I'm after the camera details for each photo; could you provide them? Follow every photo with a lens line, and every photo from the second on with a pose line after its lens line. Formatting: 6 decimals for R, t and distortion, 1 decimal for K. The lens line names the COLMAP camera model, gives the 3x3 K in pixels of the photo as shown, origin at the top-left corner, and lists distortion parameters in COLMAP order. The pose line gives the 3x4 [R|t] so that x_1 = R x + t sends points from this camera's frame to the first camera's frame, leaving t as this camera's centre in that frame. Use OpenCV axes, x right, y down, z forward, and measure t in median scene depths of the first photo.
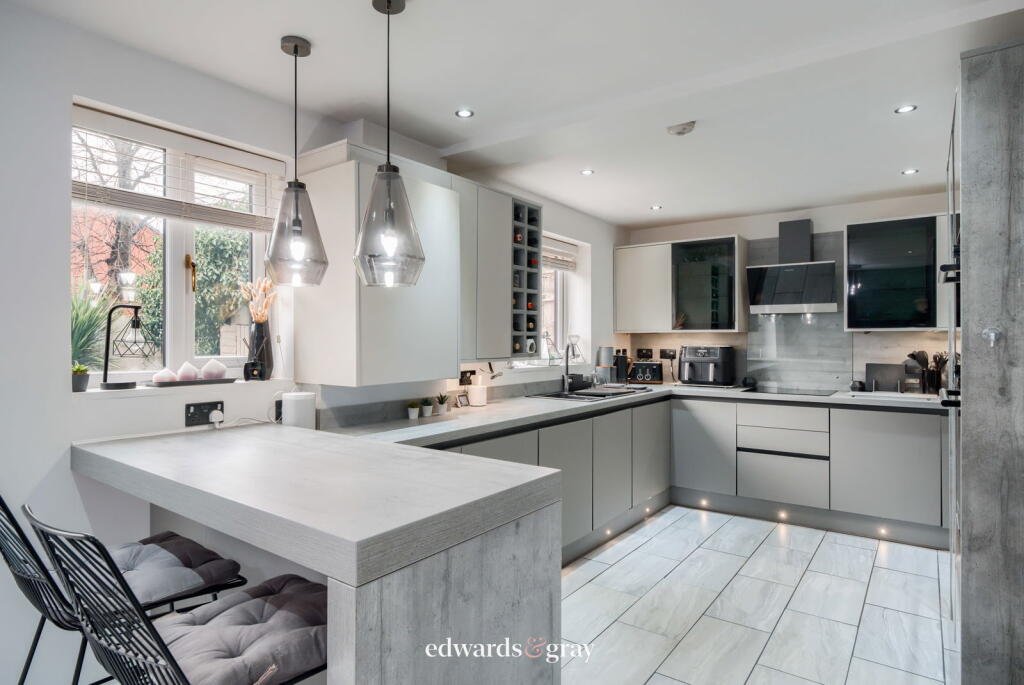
lens RADIAL K [[581.8, 0, 510.9], [0, 581.8, 348.5], [0, 0, 1]] dist [-0.006103, -0.002231]
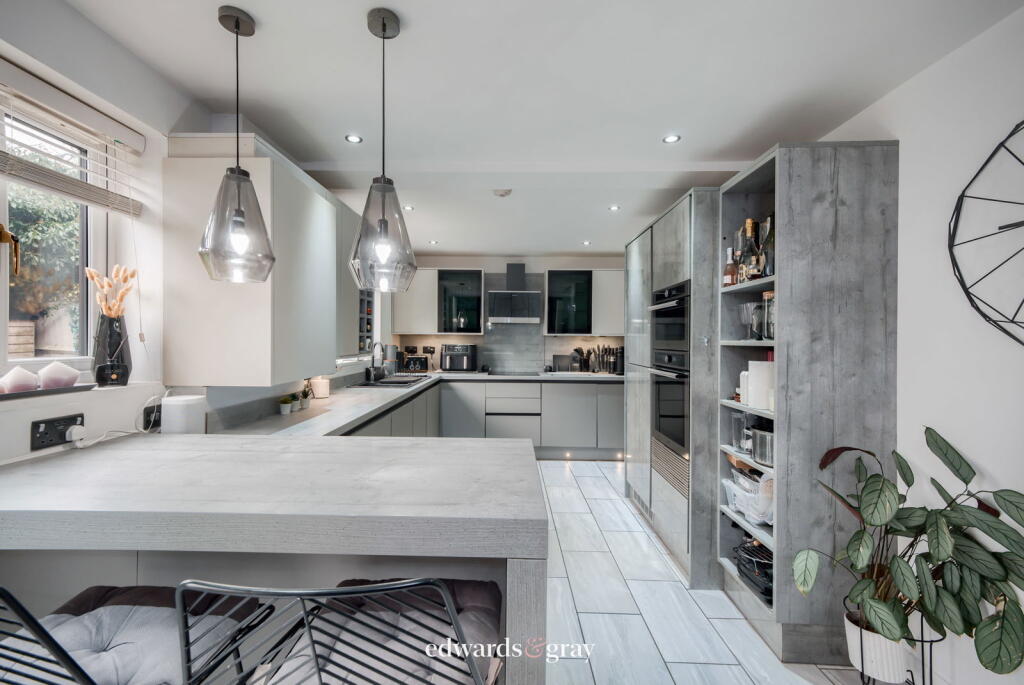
lens RADIAL K [[425.0, 0, 512.3], [0, 425.0, 348.4], [0, 0, 1]] dist [0.004017, -0.000050]
pose [[0.811613, -0.004738, 0.584176, -0.267302], [0.000246, 0.999970, 0.007769, -0.003527], [-0.584195, -0.006162, 0.811590, 0.124449]]
